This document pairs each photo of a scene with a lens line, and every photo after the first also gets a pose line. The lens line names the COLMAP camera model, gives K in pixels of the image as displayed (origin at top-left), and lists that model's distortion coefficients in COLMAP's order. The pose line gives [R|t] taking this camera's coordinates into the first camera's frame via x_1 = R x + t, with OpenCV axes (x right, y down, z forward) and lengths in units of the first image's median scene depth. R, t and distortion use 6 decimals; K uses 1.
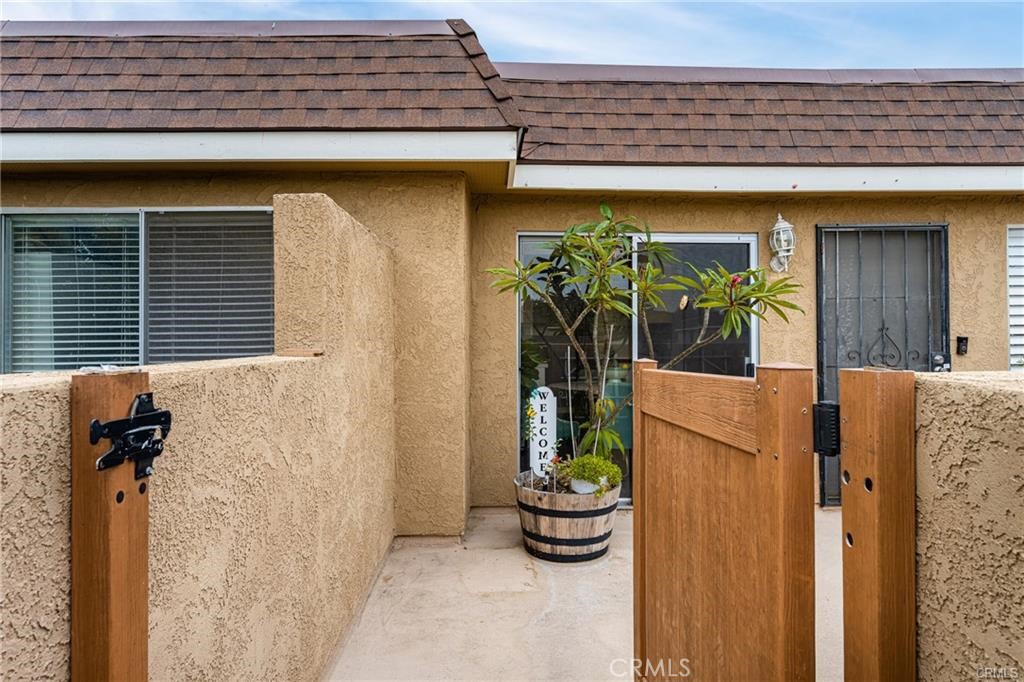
lens RADIAL K [[590.1, 0, 510.0], [0, 590.1, 338.0], [0, 0, 1]] dist [0.002215, 0.000002]
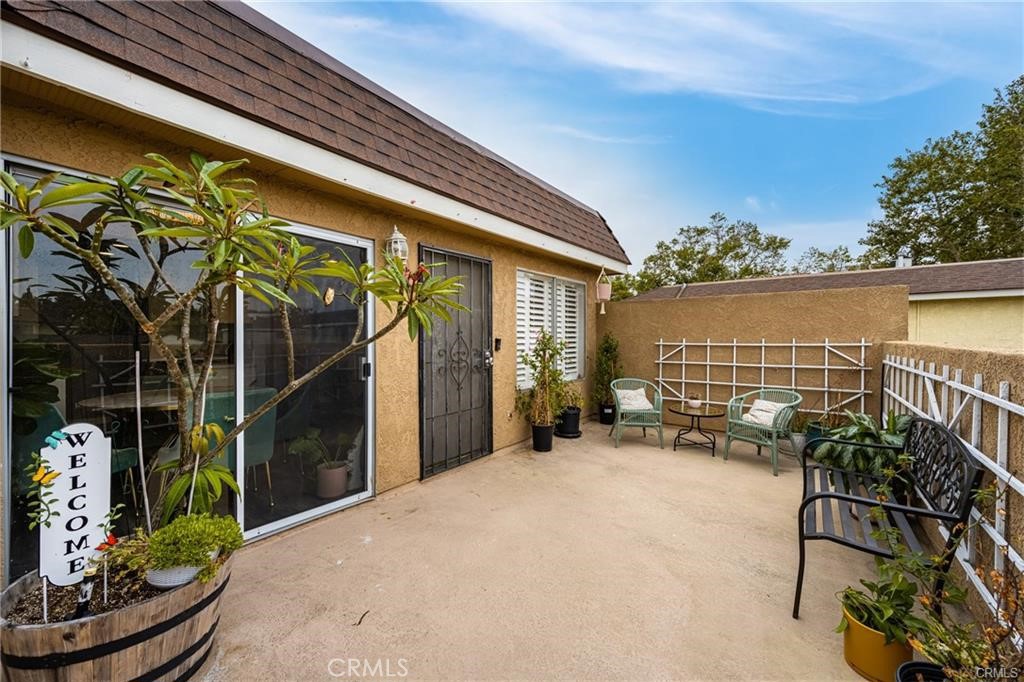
lens RADIAL K [[403.9, 0, 518.1], [0, 403.9, 341.7], [0, 0, 1]] dist [0.006736, 0.001025]
pose [[0.616001, -0.001533, 0.787744, 0.007557], [-0.003954, 0.999979, 0.005038, 0.000025], [-0.787736, -0.006218, 0.615982, 0.369480]]
